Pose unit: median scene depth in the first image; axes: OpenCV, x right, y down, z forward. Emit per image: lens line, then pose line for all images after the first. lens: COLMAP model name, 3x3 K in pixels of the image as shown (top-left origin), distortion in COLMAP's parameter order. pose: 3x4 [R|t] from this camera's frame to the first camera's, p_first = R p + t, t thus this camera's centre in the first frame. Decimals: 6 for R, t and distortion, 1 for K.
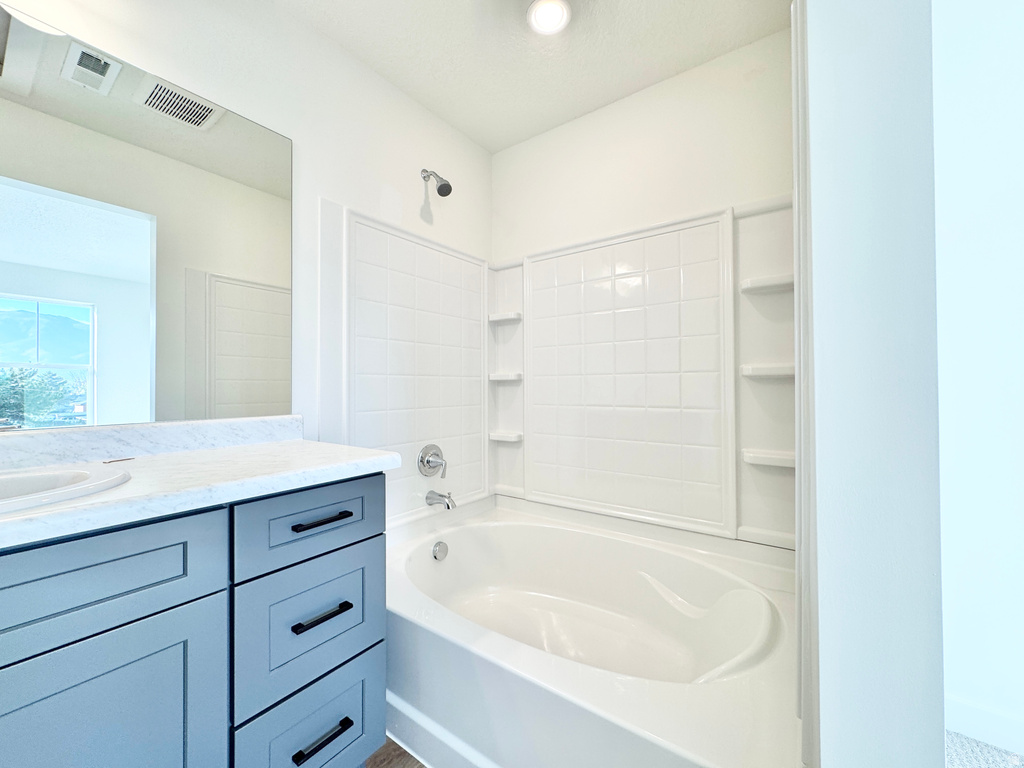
lens RADIAL K [[406.8, 0, 511.8], [0, 406.8, 381.9], [0, 0, 1]] dist [-0.001839, 0.000359]
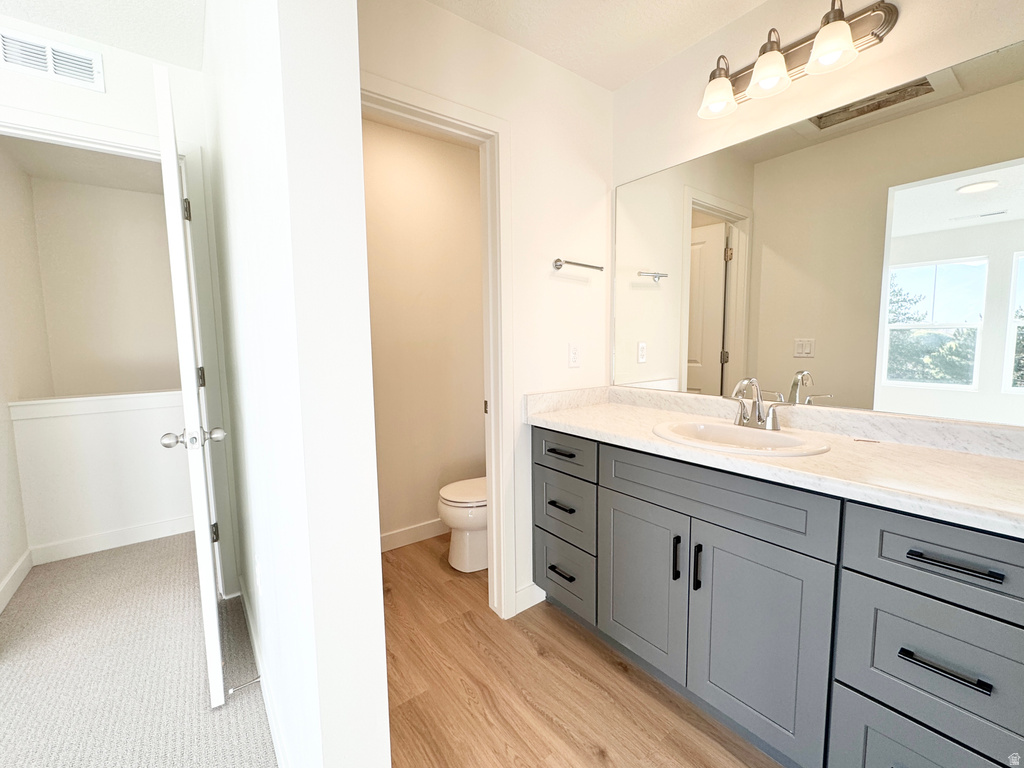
lens RADIAL K [[406.8, 0, 511.8], [0, 406.8, 381.9], [0, 0, 1]] dist [-0.001839, 0.000359]
pose [[-0.262150, 0.092748, -0.960560, 0.525720], [0.018536, 0.995671, 0.091079, -0.127371], [0.964849, 0.006071, -0.262734, 0.307464]]
